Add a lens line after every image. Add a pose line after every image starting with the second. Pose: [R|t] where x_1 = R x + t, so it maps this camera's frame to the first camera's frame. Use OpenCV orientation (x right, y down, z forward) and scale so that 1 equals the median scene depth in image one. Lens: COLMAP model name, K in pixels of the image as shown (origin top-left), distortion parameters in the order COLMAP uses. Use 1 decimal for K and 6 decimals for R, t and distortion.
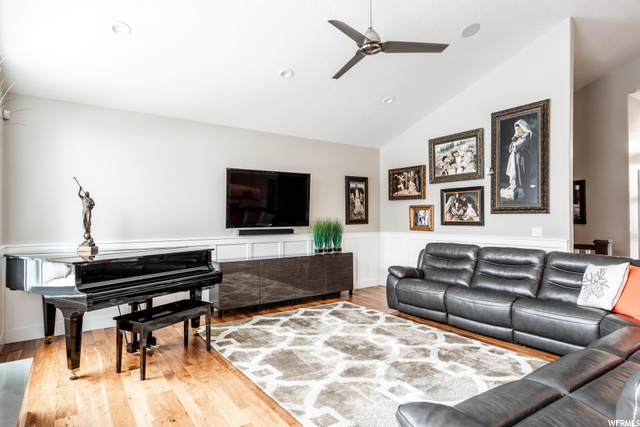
lens RADIAL K [[376.2, 0, 320.0], [0, 376.2, 213.5], [0, 0, 1]] dist [0.000179, -0.000145]
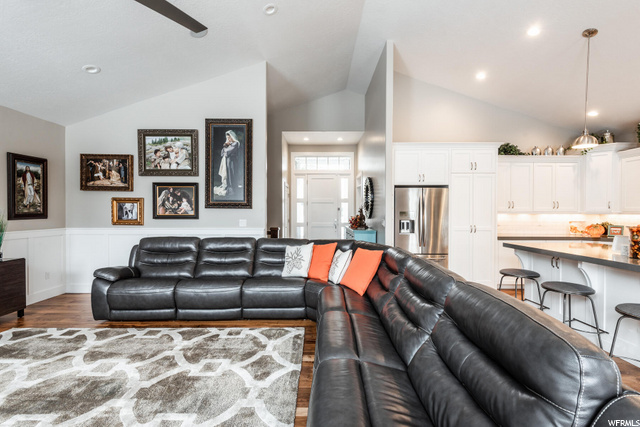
lens RADIAL K [[285.1, 0, 320.0], [0, 285.1, 213.5], [0, 0, 1]] dist [0.001243, -0.005748]
pose [[0.548770, 0.001156, 0.835972, -0.070318], [-0.014688, 0.999858, 0.008260, 0.004873], [-0.835844, -0.016812, 0.548709, 0.256182]]
